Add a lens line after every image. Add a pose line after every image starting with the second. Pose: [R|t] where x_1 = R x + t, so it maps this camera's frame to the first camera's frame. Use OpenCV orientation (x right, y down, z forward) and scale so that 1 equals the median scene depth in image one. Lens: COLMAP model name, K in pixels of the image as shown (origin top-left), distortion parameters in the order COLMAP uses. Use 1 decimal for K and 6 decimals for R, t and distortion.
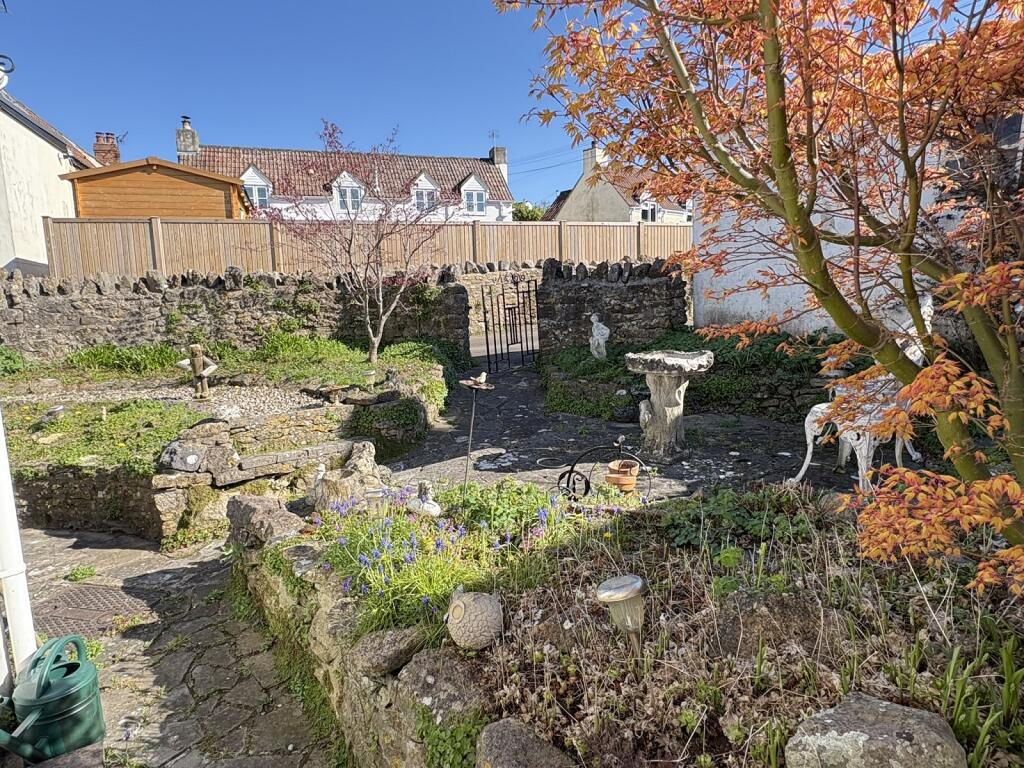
lens RADIAL K [[597.4, 0, 509.7], [0, 597.4, 387.4], [0, 0, 1]] dist [0.000323, 0.002487]
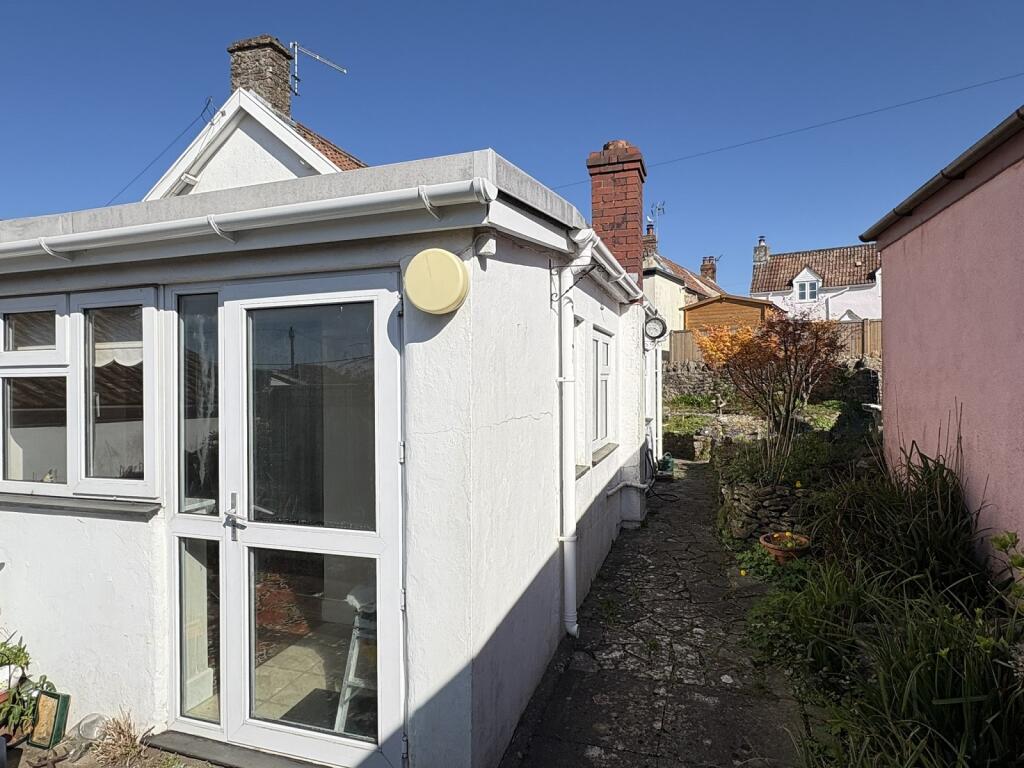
lens RADIAL K [[597.4, 0, 510.3], [0, 597.4, 387.1], [0, 0, 1]] dist [0.000323, 0.002487]
pose [[0.622457, 0.036542, -0.781800, 0.625575], [-0.122190, 0.991198, -0.050957, 0.093858], [0.773056, 0.127247, 0.621443, -0.863212]]
